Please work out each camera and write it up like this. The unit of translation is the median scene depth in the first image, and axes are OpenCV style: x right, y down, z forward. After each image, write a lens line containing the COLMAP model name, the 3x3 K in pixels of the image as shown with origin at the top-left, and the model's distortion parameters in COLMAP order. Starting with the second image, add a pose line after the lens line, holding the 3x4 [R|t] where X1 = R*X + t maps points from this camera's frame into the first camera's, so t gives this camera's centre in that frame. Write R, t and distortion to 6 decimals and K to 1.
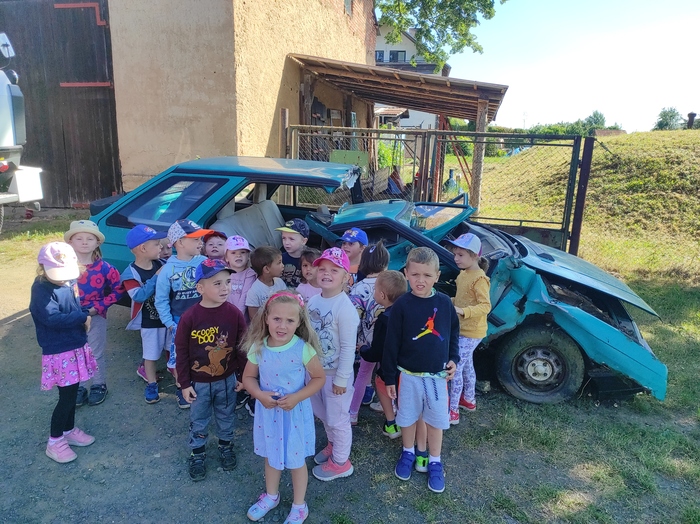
lens RADIAL K [[530.3, 0, 350.0], [0, 530.3, 262.0], [0, 0, 1]] dist [0.059561, 0.000890]
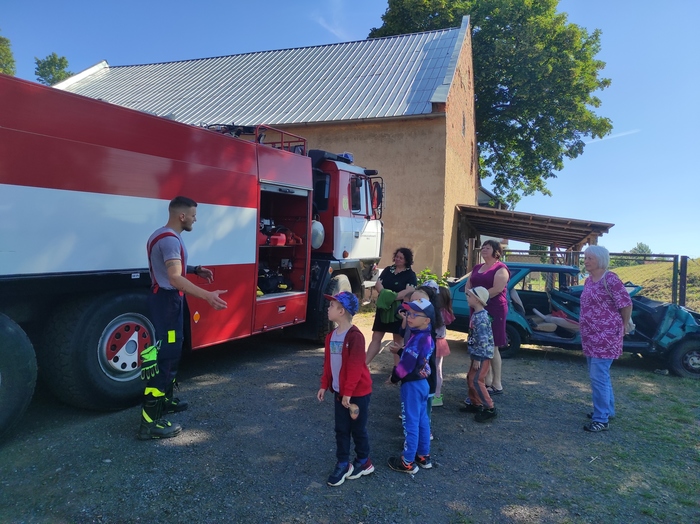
lens RADIAL K [[530.3, 0, 350.0], [0, 530.3, 262.0], [0, 0, 1]] dist [0.059561, 0.000890]
pose [[0.997181, 0.002443, -0.074989, -0.309973], [-0.020072, 0.971728, -0.235248, 0.135111], [0.072294, 0.236090, 0.969038, -0.456786]]
